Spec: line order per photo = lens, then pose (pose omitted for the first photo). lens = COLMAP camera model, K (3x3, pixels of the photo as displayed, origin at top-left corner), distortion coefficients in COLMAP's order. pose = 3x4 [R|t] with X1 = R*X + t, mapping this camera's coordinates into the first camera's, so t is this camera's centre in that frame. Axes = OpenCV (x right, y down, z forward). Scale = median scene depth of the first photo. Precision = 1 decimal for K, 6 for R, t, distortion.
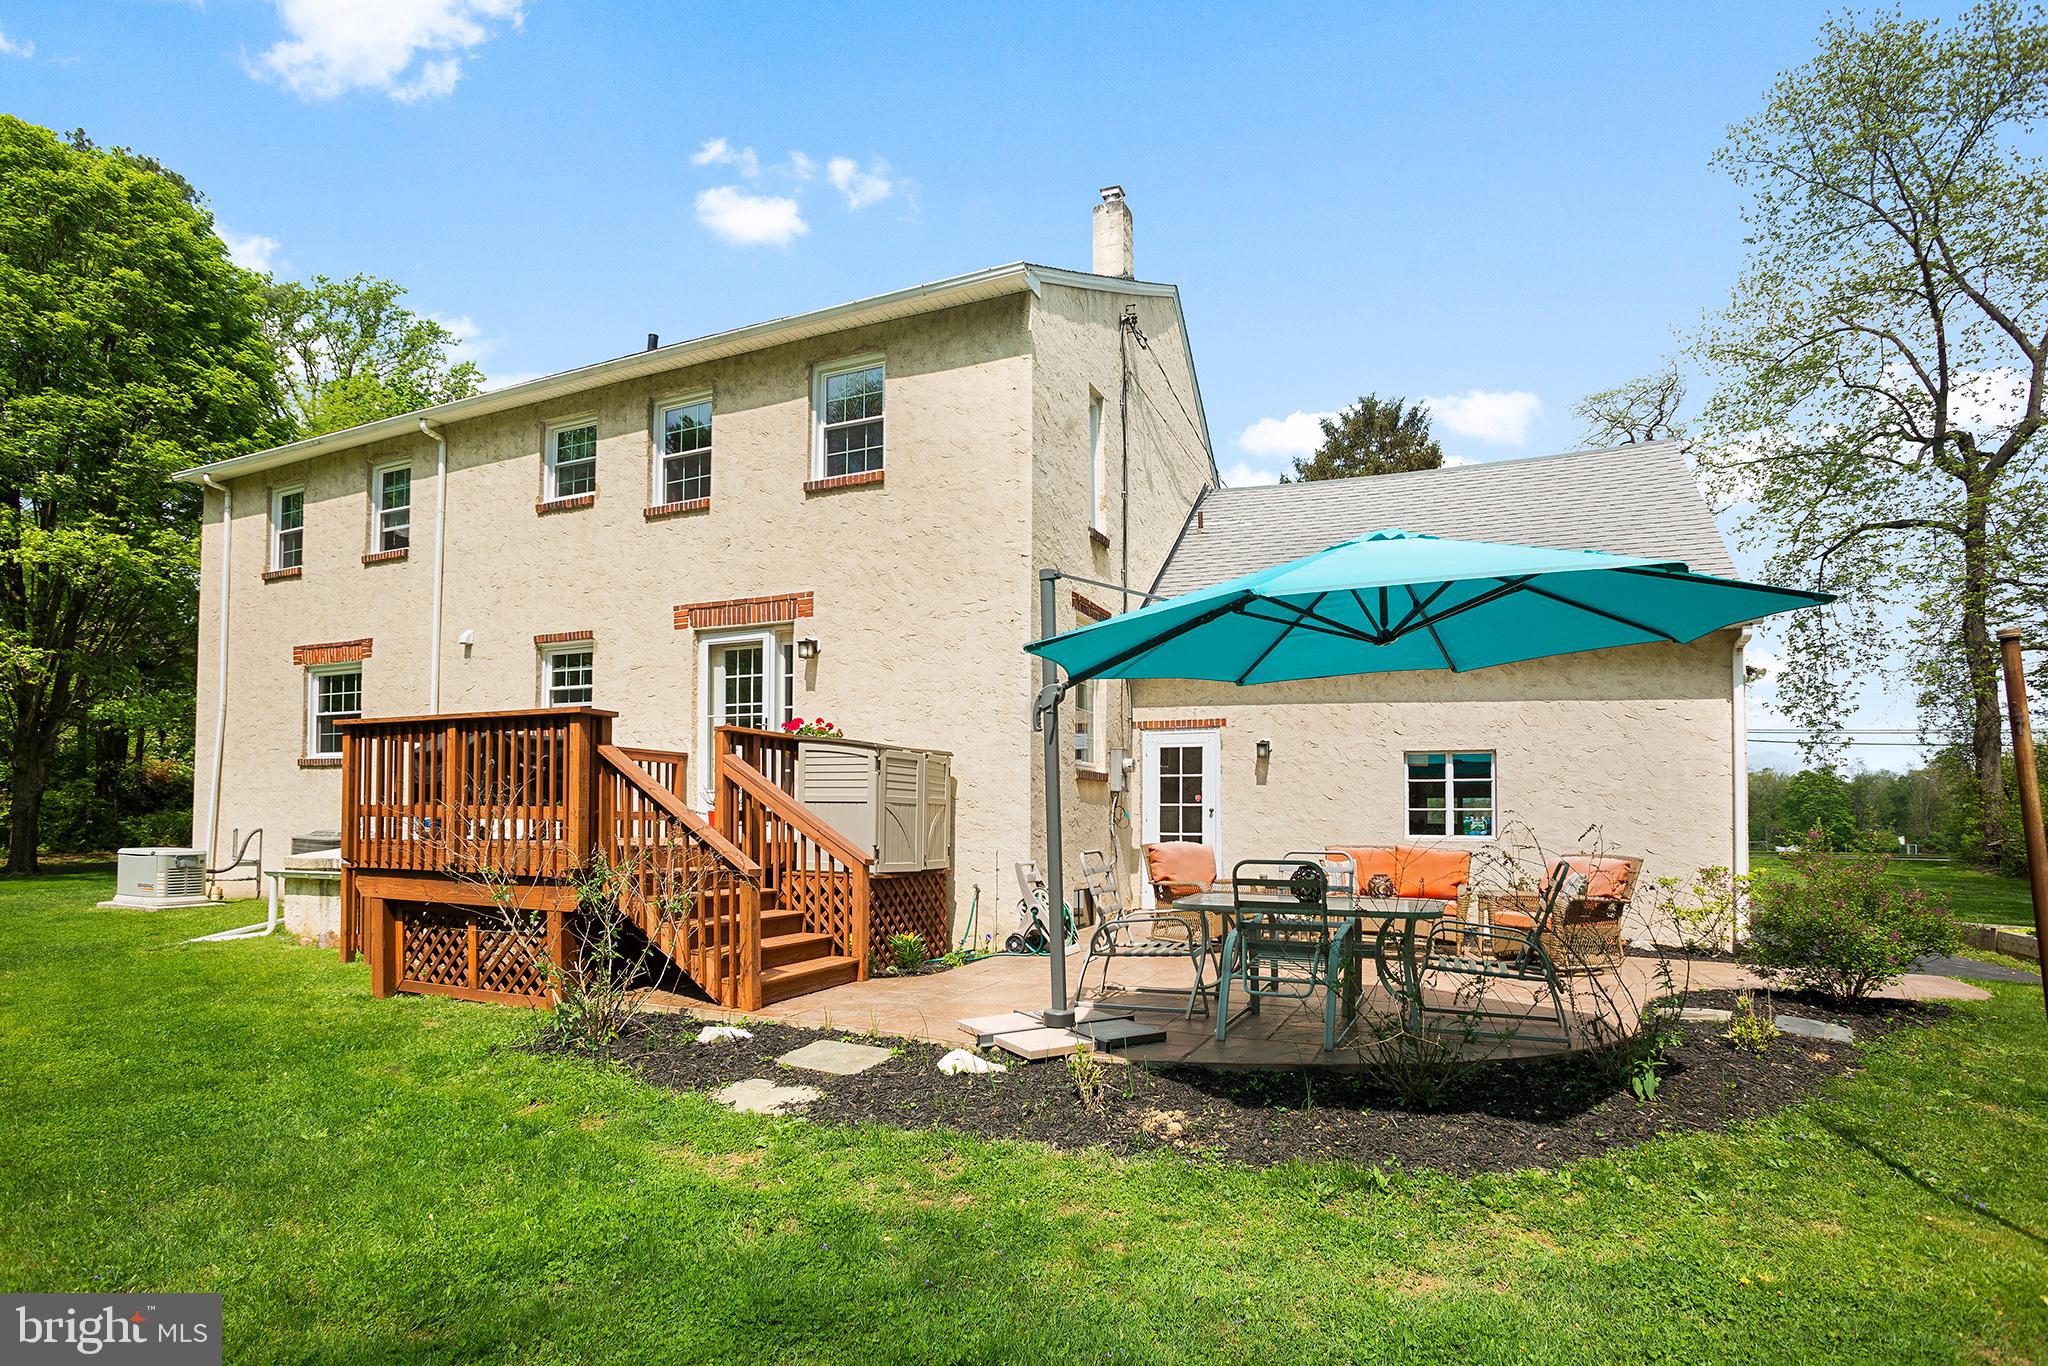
lens RADIAL K [[1030.4, 0, 1024.2], [0, 1030.4, 770.7], [0, 0, 1]] dist [-0.031913, 0.000399]
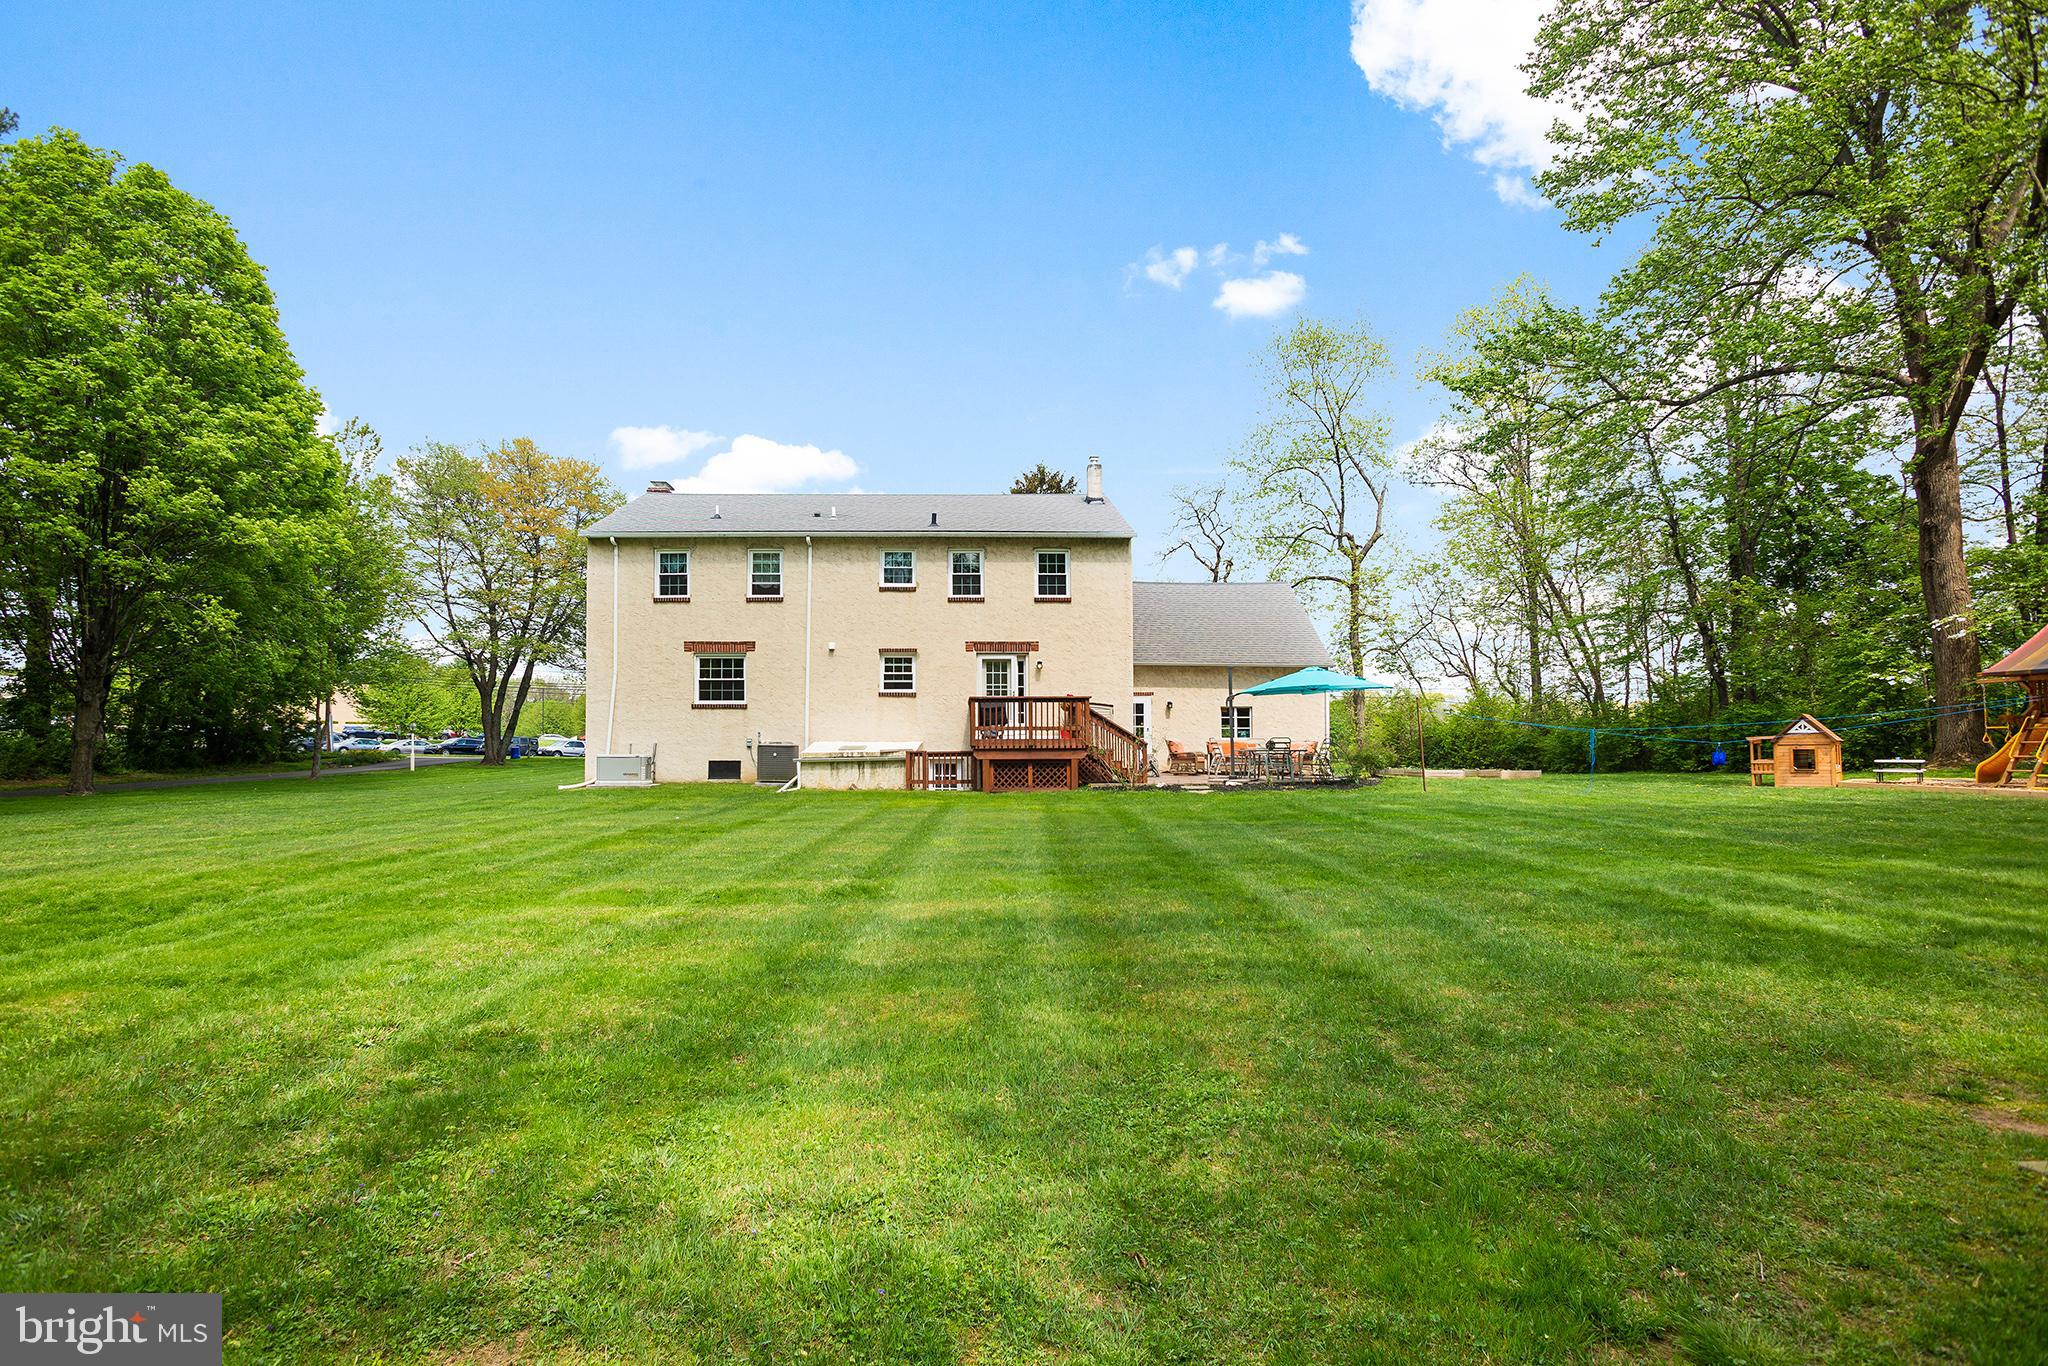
lens RADIAL K [[1019.4, 0, 1012.0], [0, 1019.4, 686.6], [0, 0, 1]] dist [-0.033687, 0.012391]
pose [[0.891016, 0.013094, 0.453784, -1.294363], [-0.007456, 0.999871, -0.014213, -0.026816], [-0.453912, 0.009281, 0.890998, -1.098939]]
